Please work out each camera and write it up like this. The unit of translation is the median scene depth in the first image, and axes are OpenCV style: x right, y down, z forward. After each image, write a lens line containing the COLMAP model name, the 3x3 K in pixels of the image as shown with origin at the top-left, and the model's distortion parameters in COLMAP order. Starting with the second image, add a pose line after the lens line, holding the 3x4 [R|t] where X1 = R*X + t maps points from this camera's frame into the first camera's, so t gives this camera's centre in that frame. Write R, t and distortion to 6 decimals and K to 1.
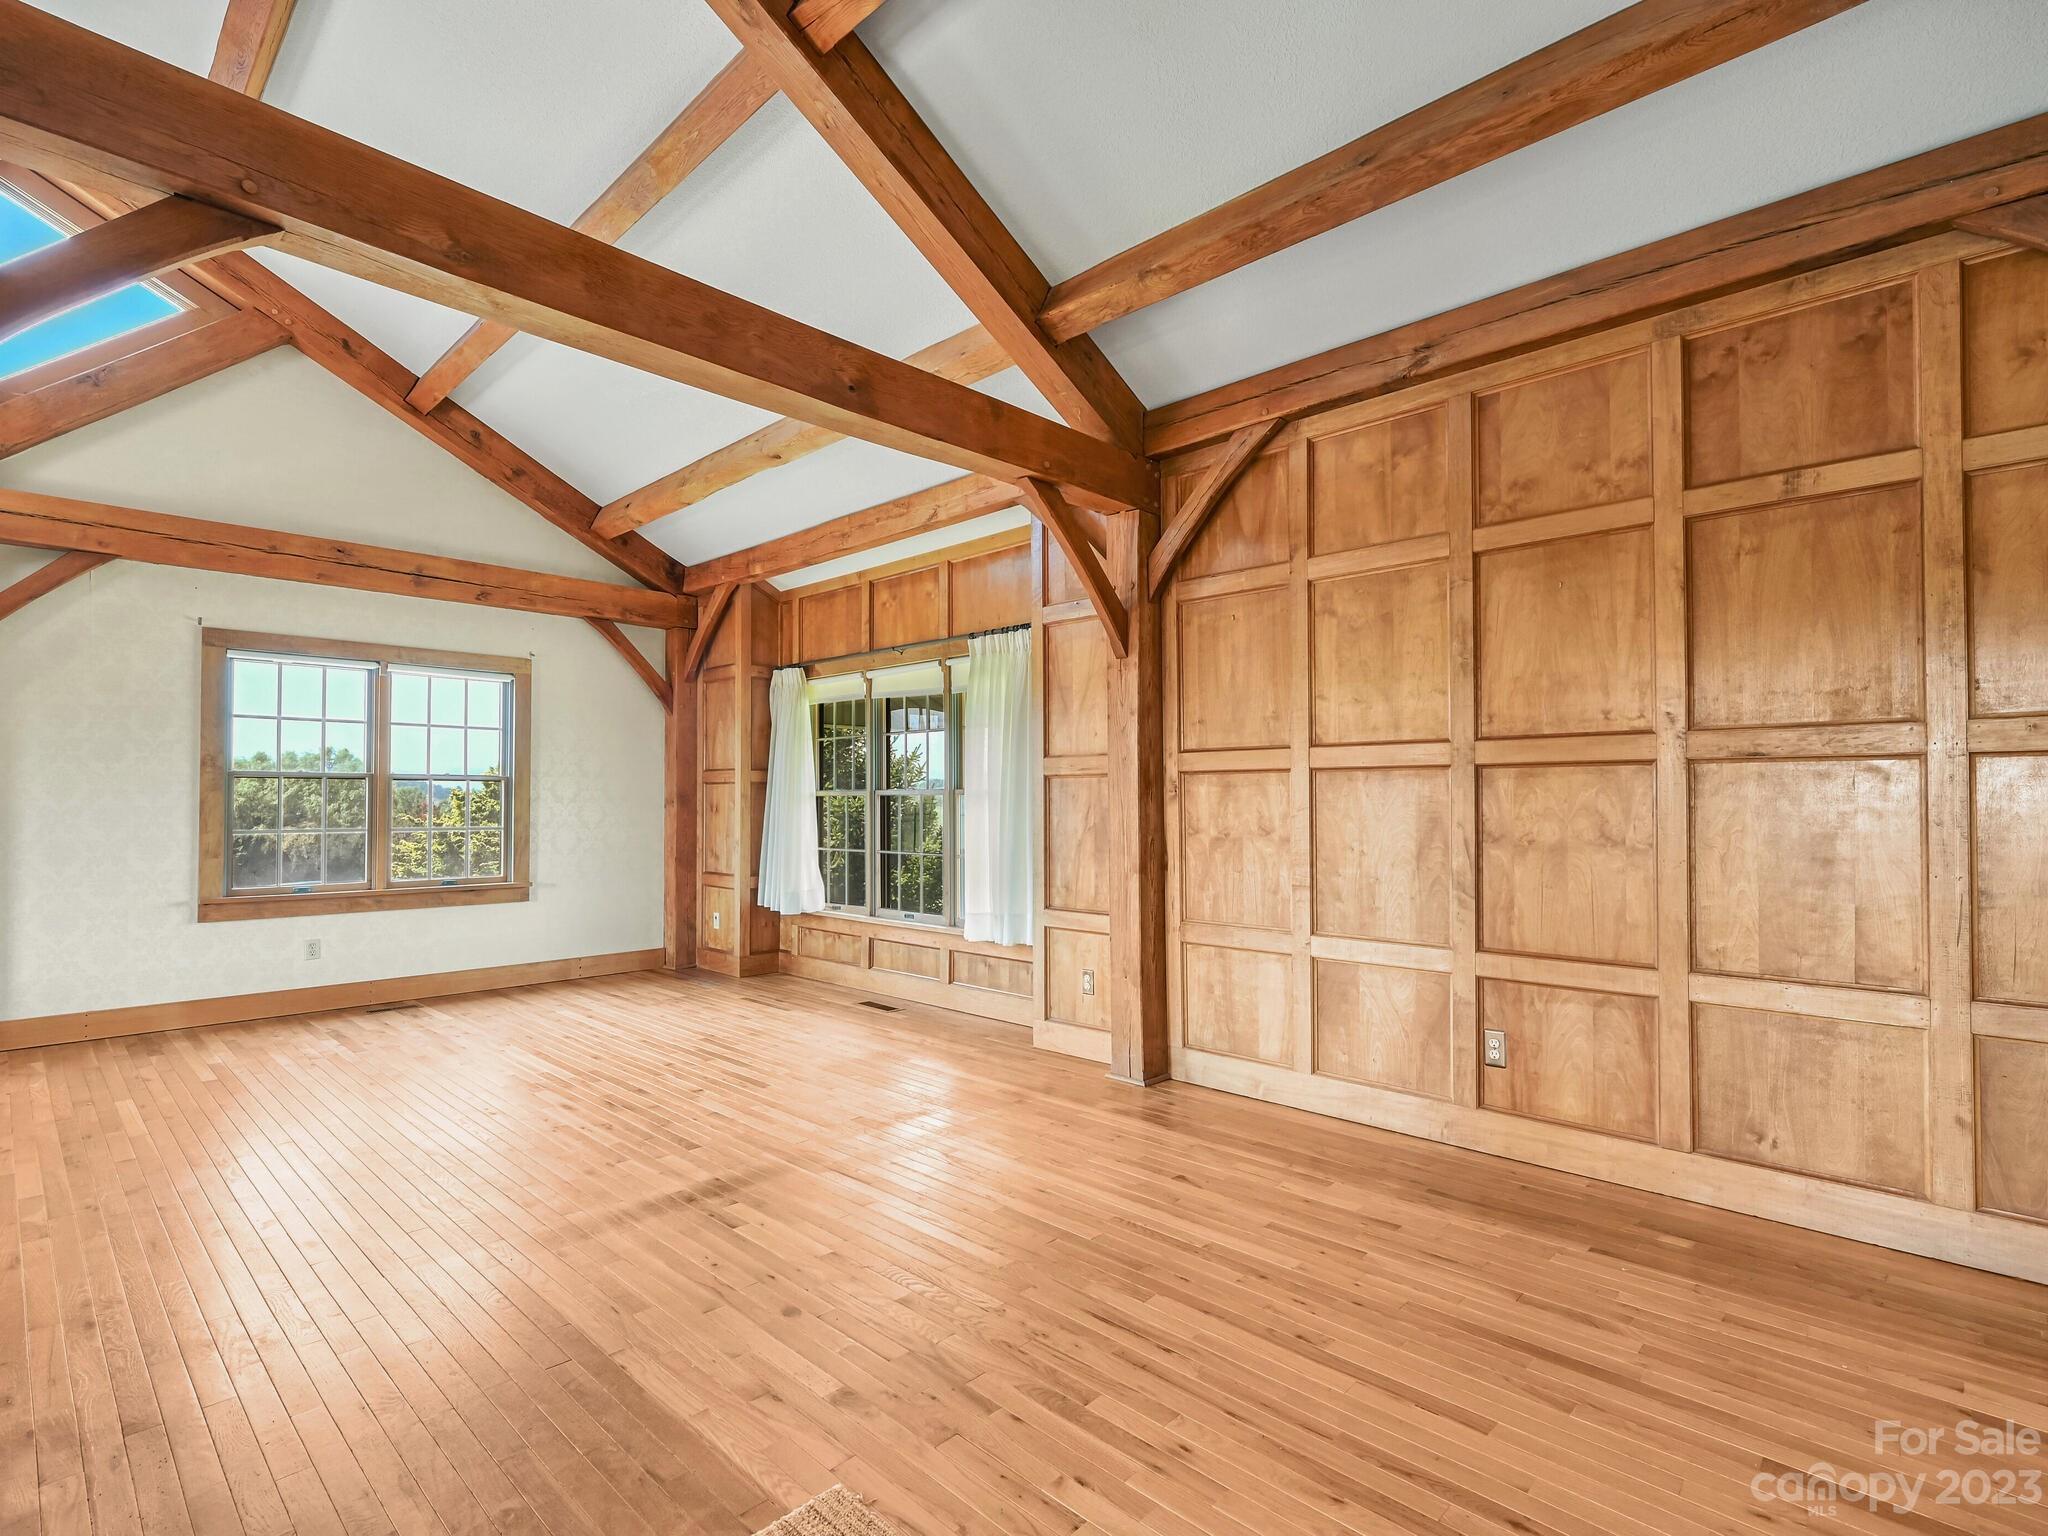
lens RADIAL K [[1009.4, 0, 1021.1], [0, 1009.4, 796.3], [0, 0, 1]] dist [0.001723, 0.001681]
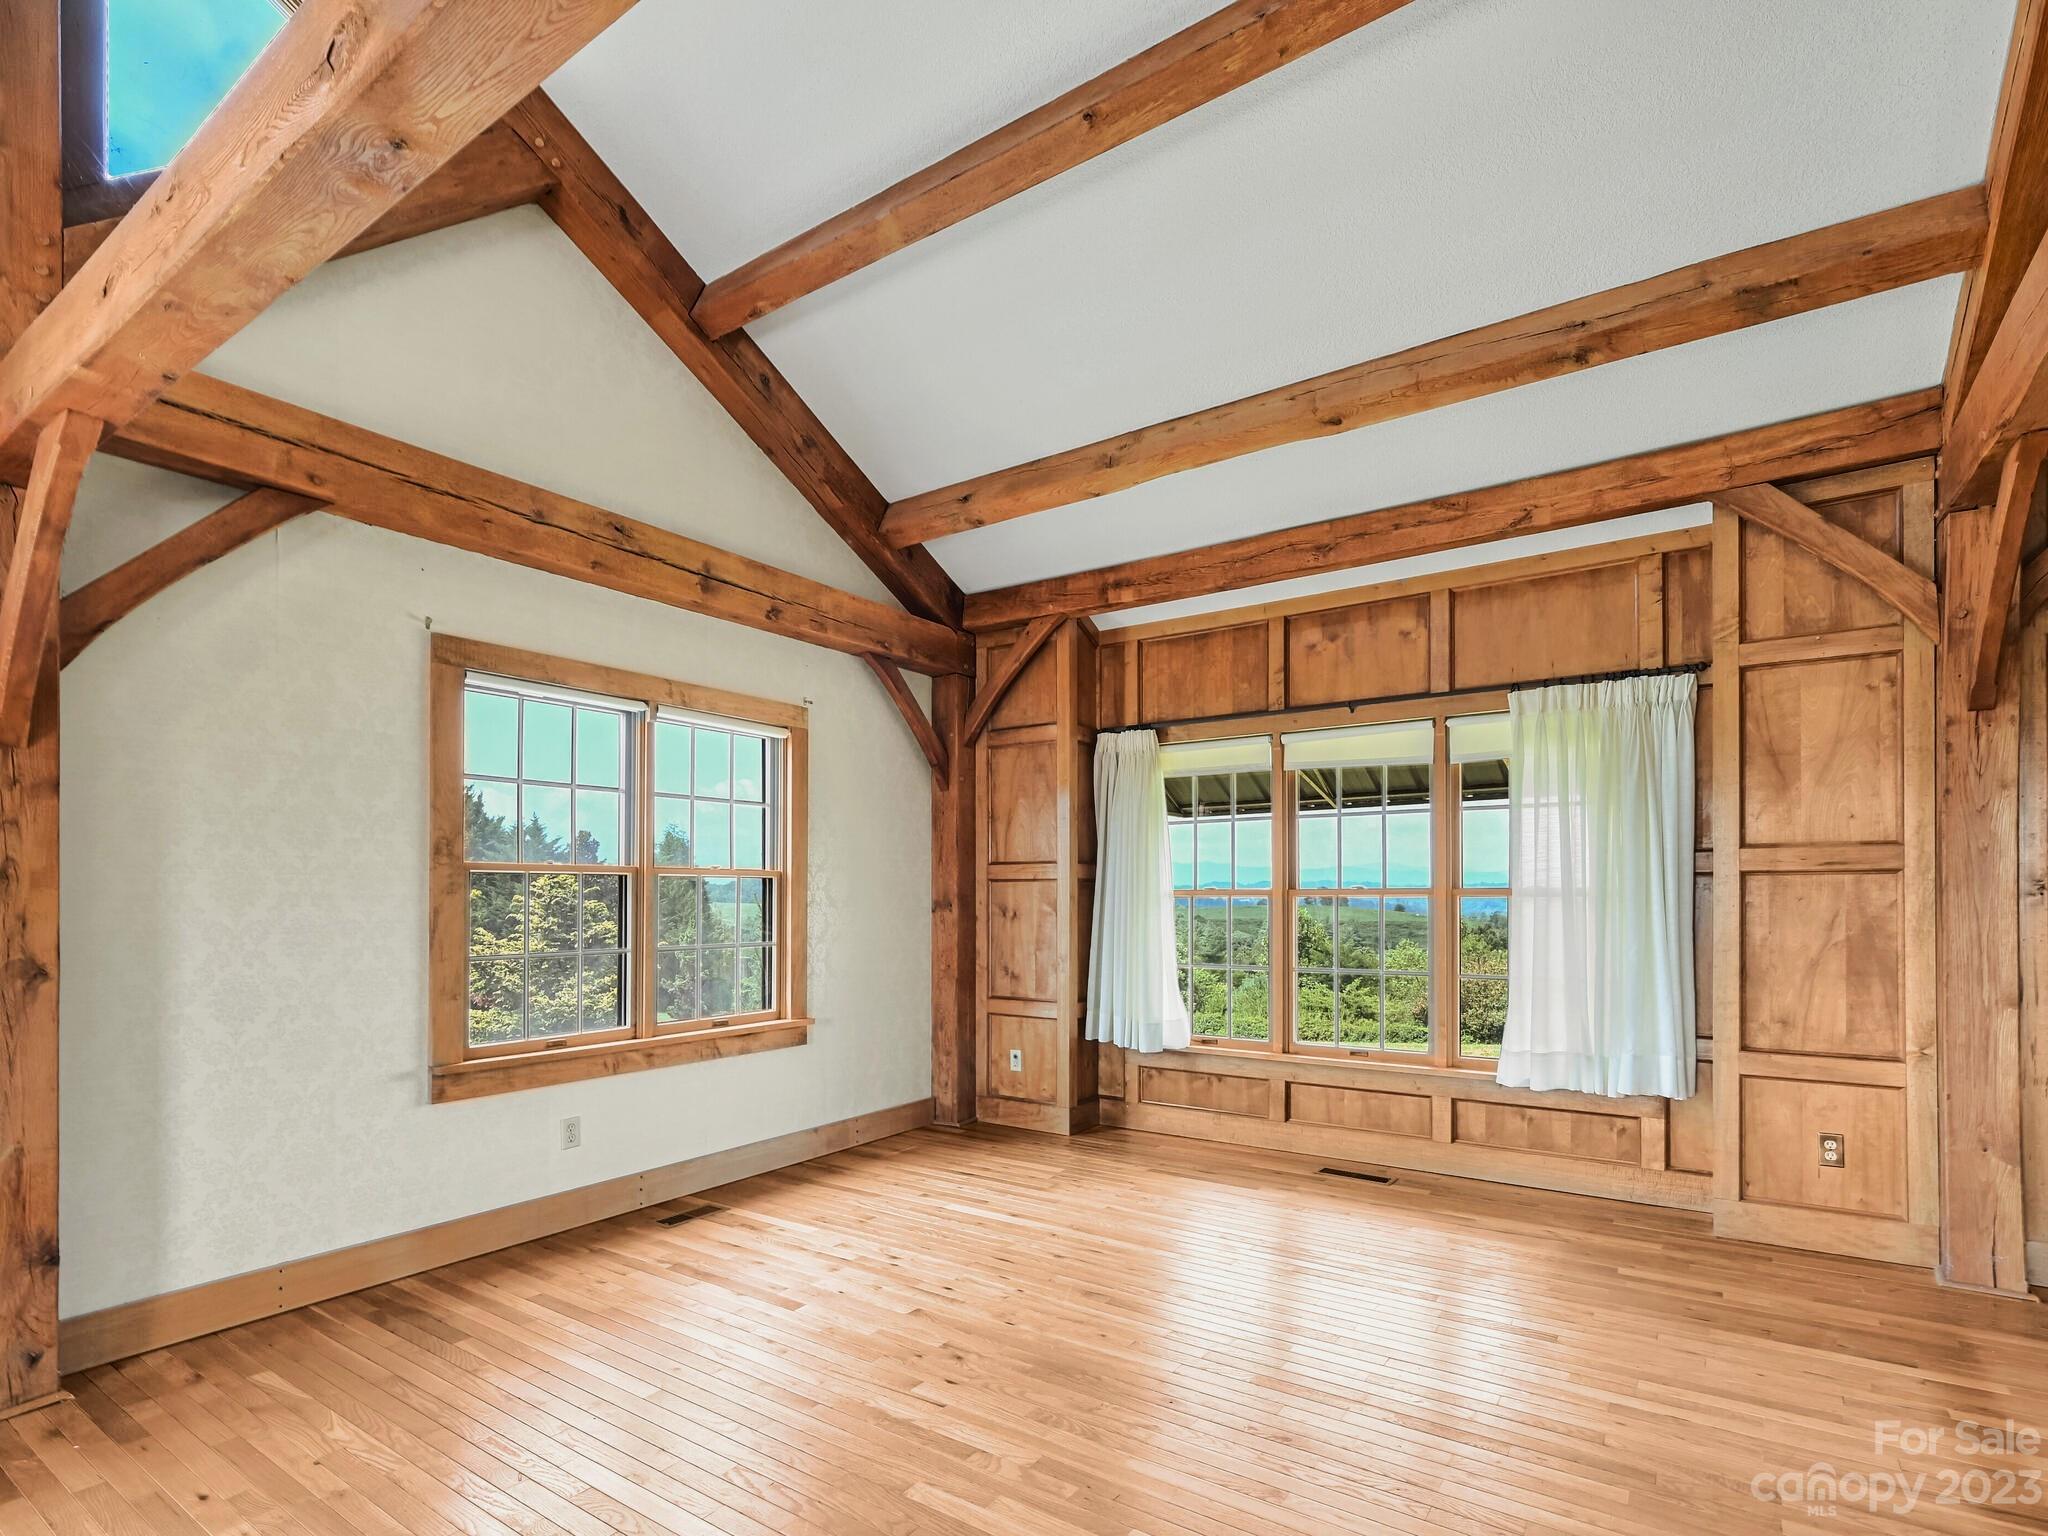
lens RADIAL K [[1021.1, 0, 1027.6], [0, 1021.1, 901.7], [0, 0, 1]] dist [-0.000895, 0.000425]
pose [[0.985419, -0.004057, 0.170096, -0.468517], [0.002267, 0.999940, 0.010714, -0.005616], [-0.170129, -0.010173, 0.985369, 0.264220]]
